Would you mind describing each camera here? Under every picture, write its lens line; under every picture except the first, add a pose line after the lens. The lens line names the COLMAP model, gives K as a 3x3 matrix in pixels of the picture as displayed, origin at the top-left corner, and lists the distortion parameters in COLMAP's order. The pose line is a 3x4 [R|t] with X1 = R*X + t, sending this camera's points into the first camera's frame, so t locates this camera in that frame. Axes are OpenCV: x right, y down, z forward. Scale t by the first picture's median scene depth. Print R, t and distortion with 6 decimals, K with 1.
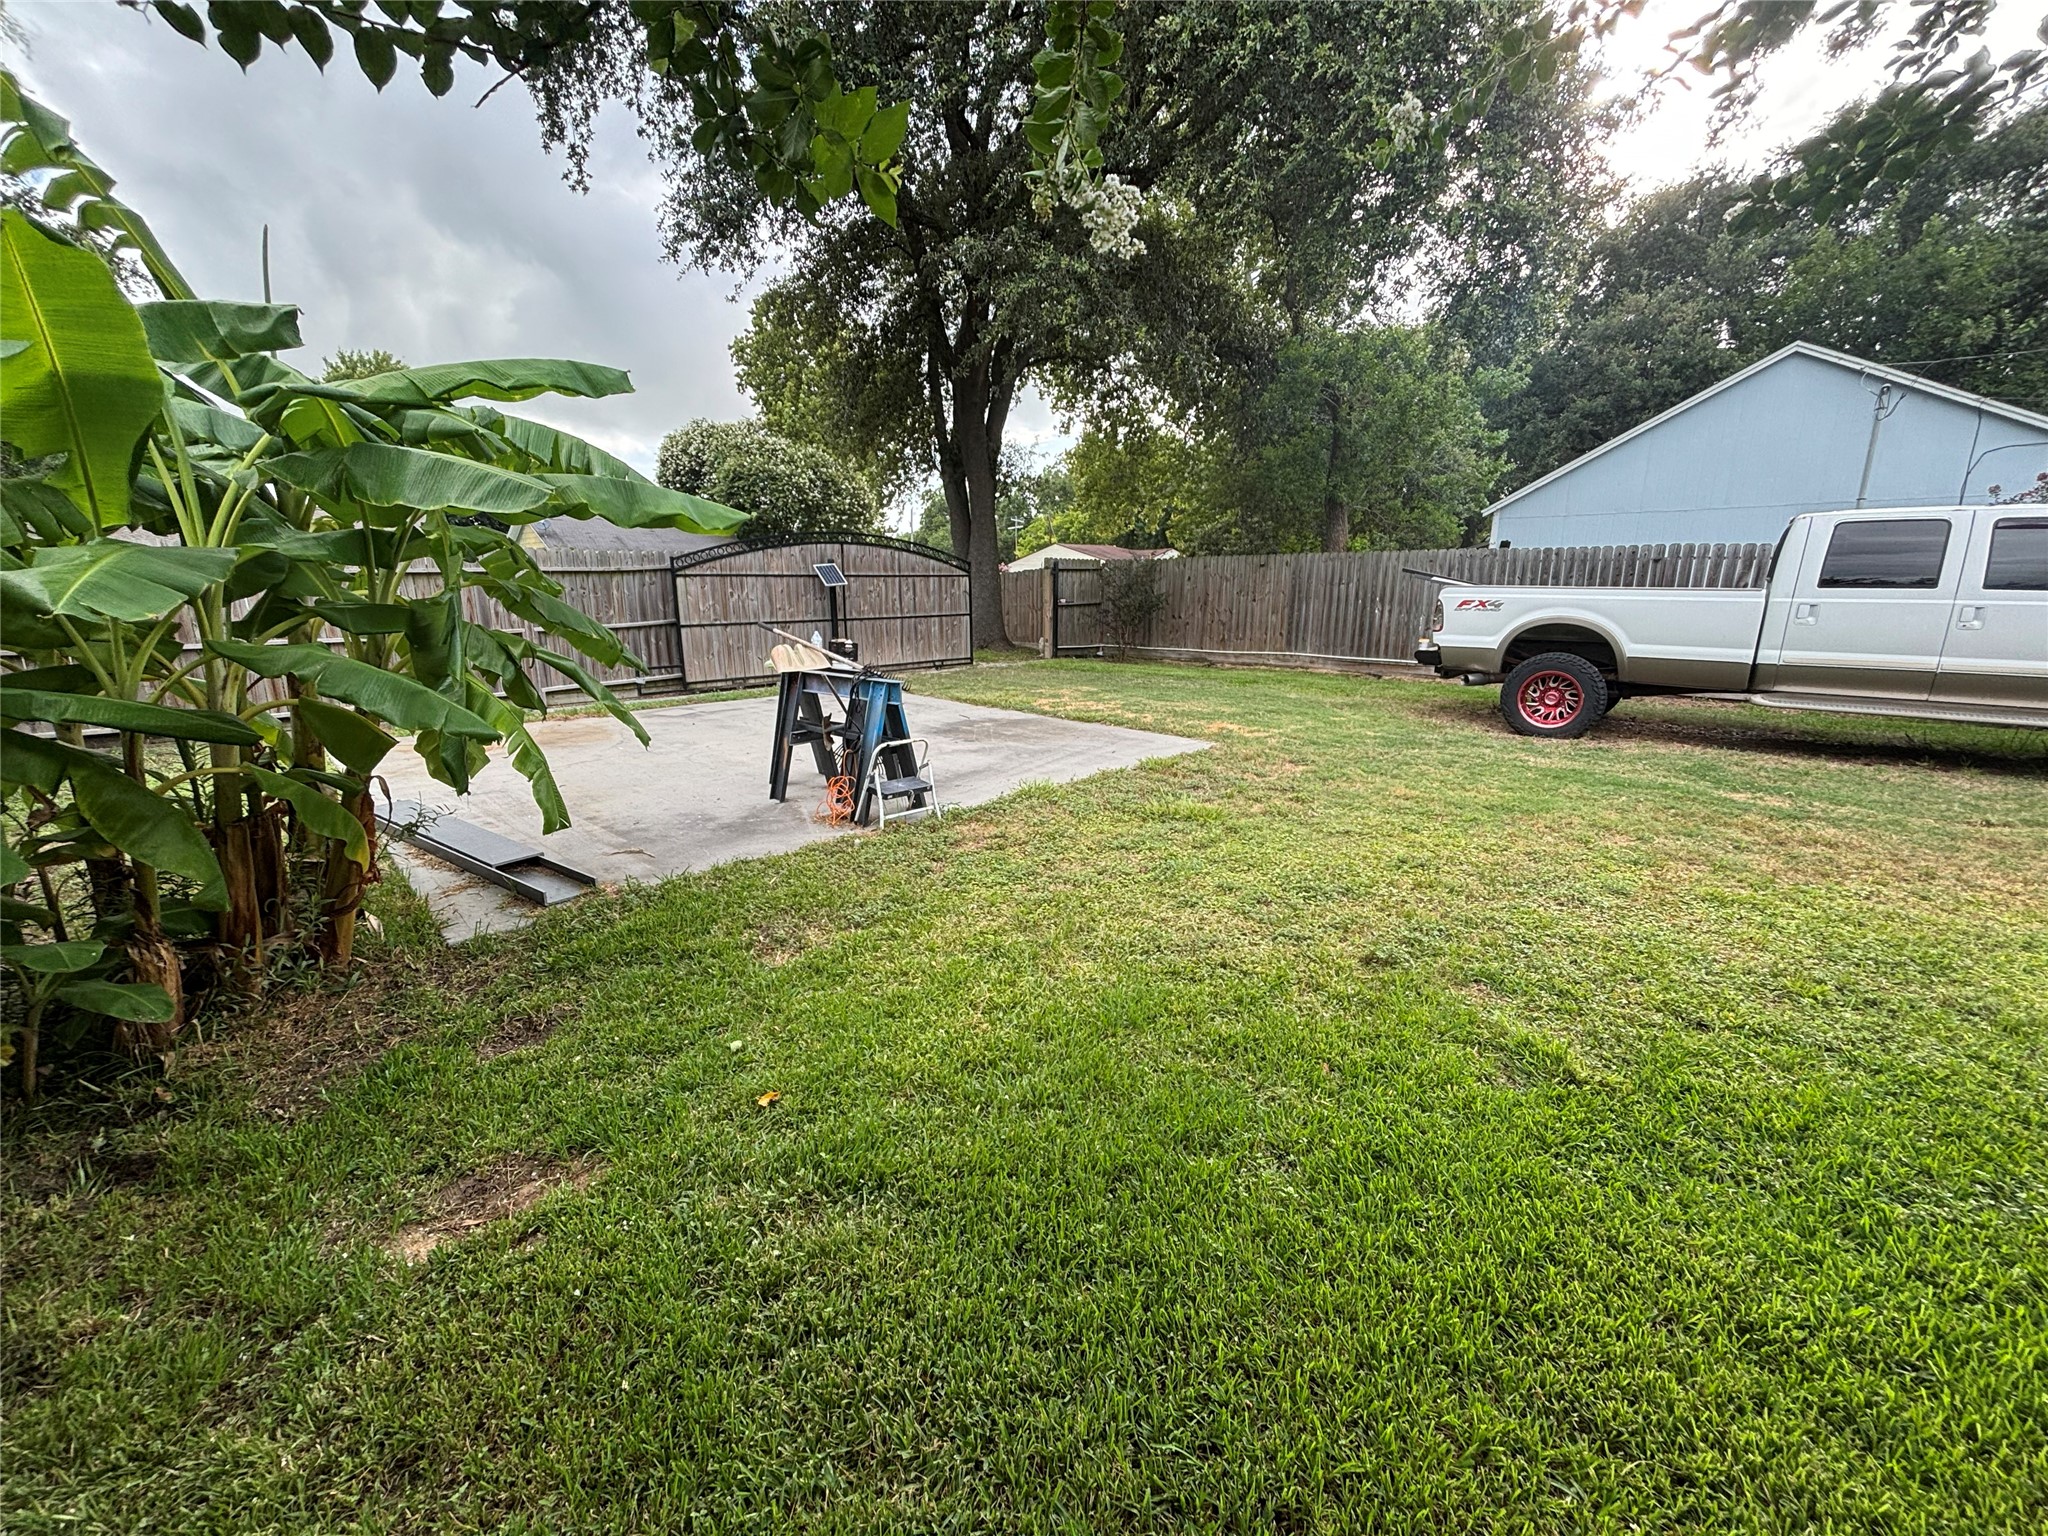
lens RADIAL K [[819.8, 0, 1026.4], [0, 819.8, 764.2], [0, 0, 1]] dist [-0.002848, 0.002811]
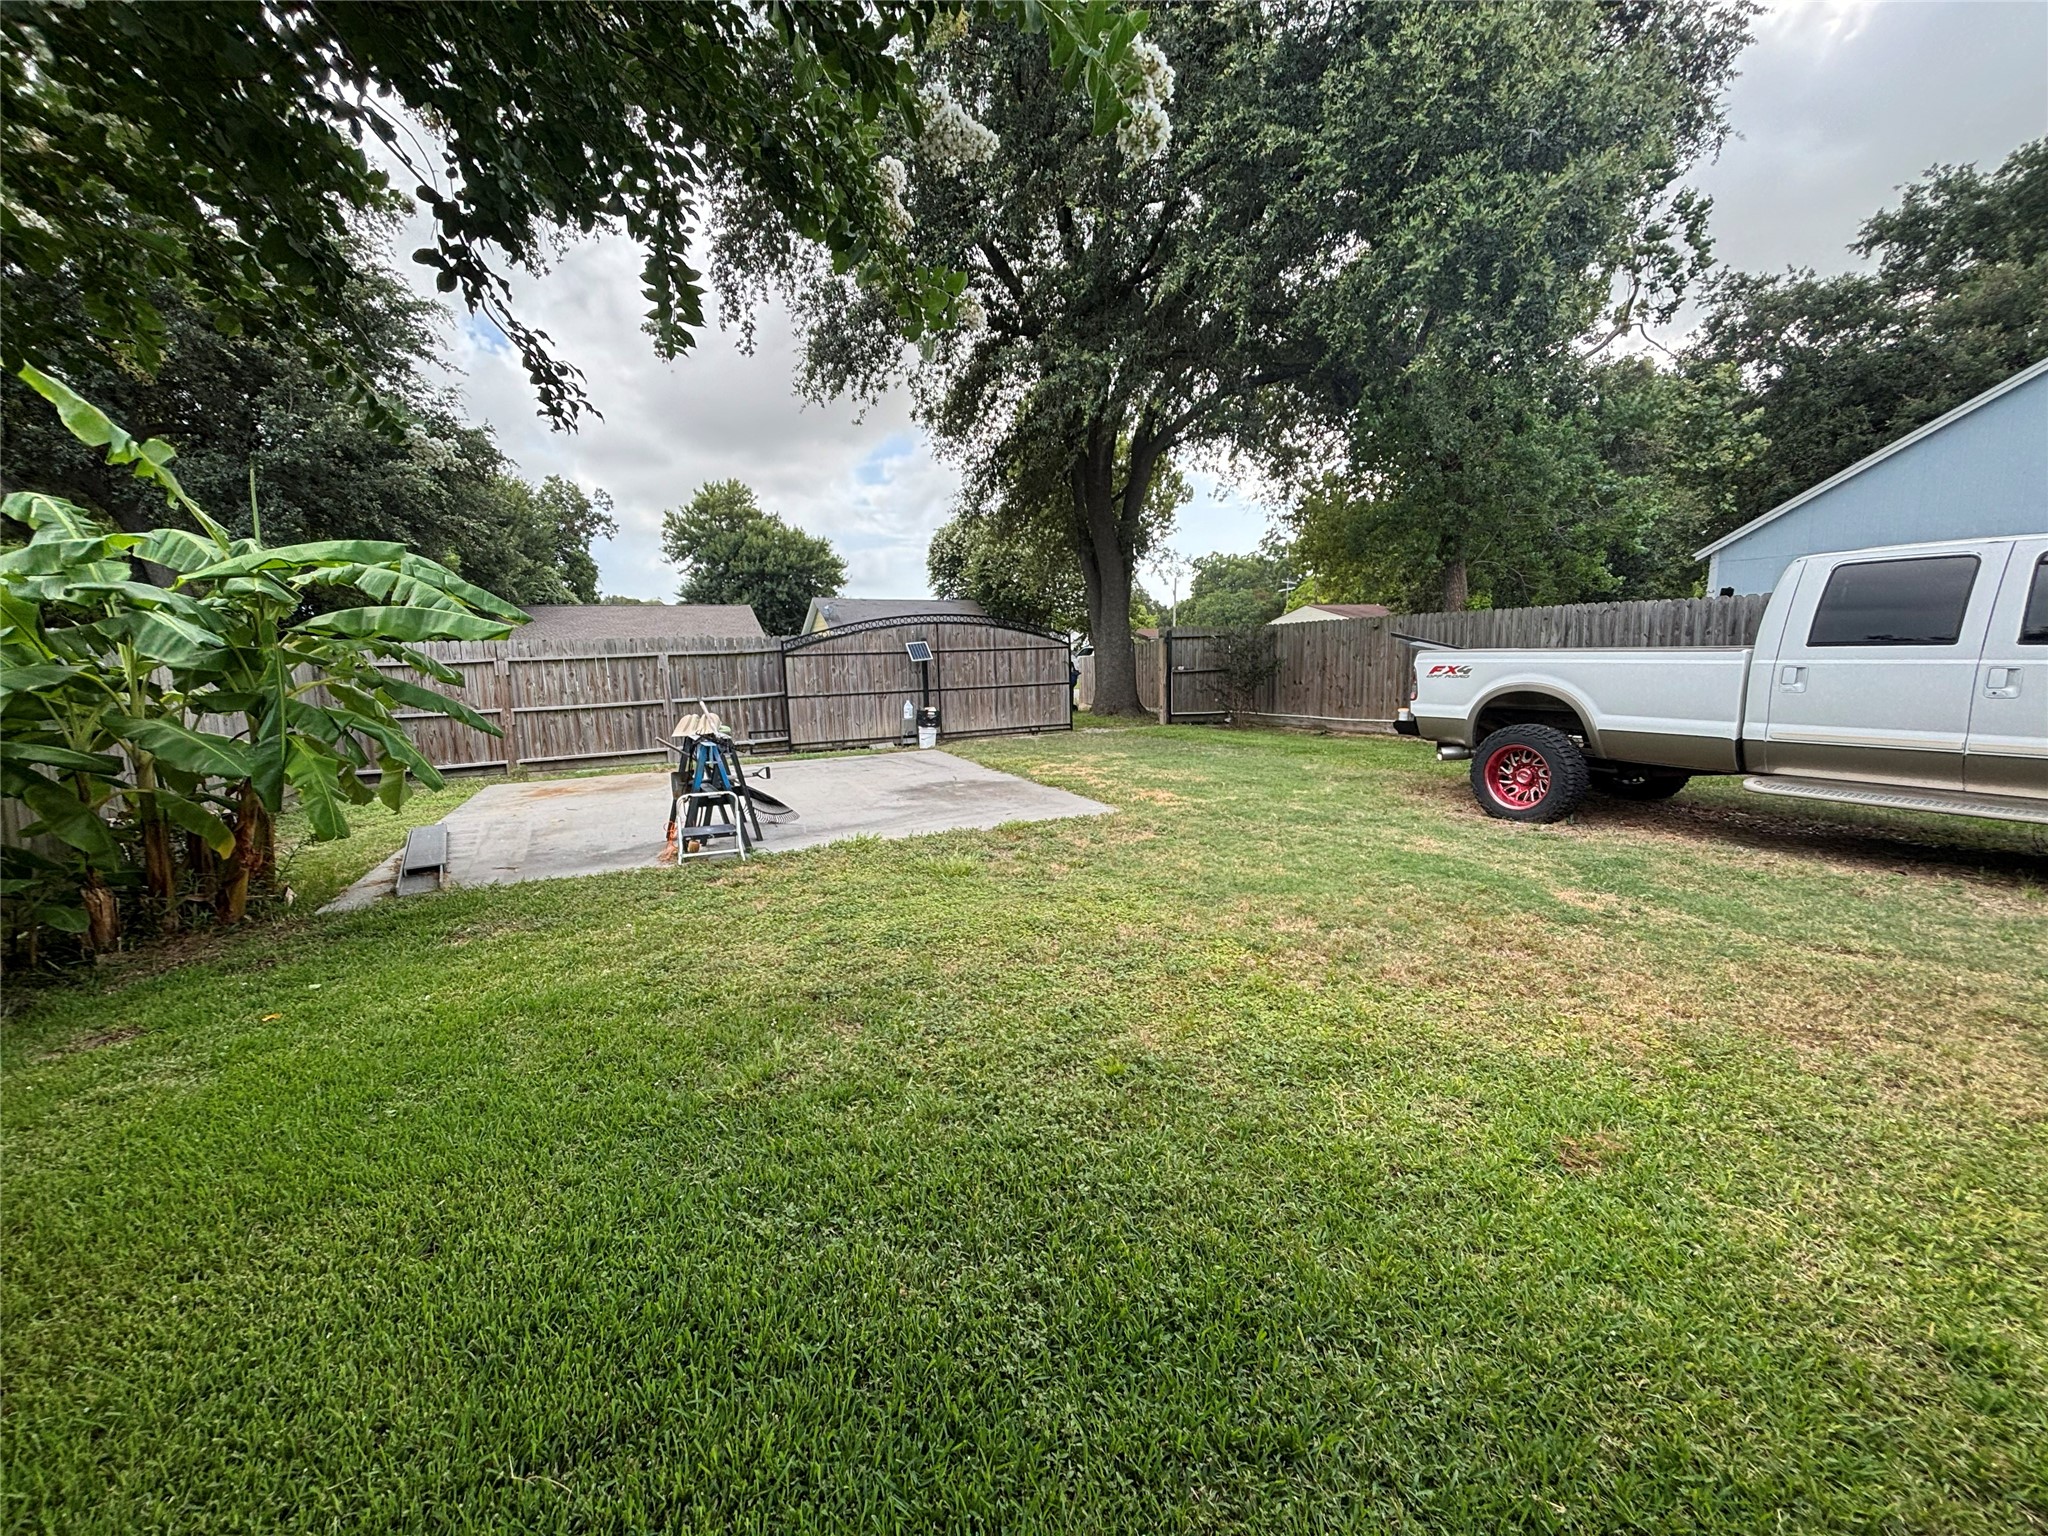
lens RADIAL K [[819.8, 0, 1062.1], [0, 819.8, 786.9], [0, 0, 1]] dist [-0.002848, 0.002811]
pose [[0.942109, 0.031373, -0.333835, 0.449668], [-0.047660, 0.998034, -0.040709, -0.008542], [0.331901, 0.054263, 0.941752, 0.006647]]
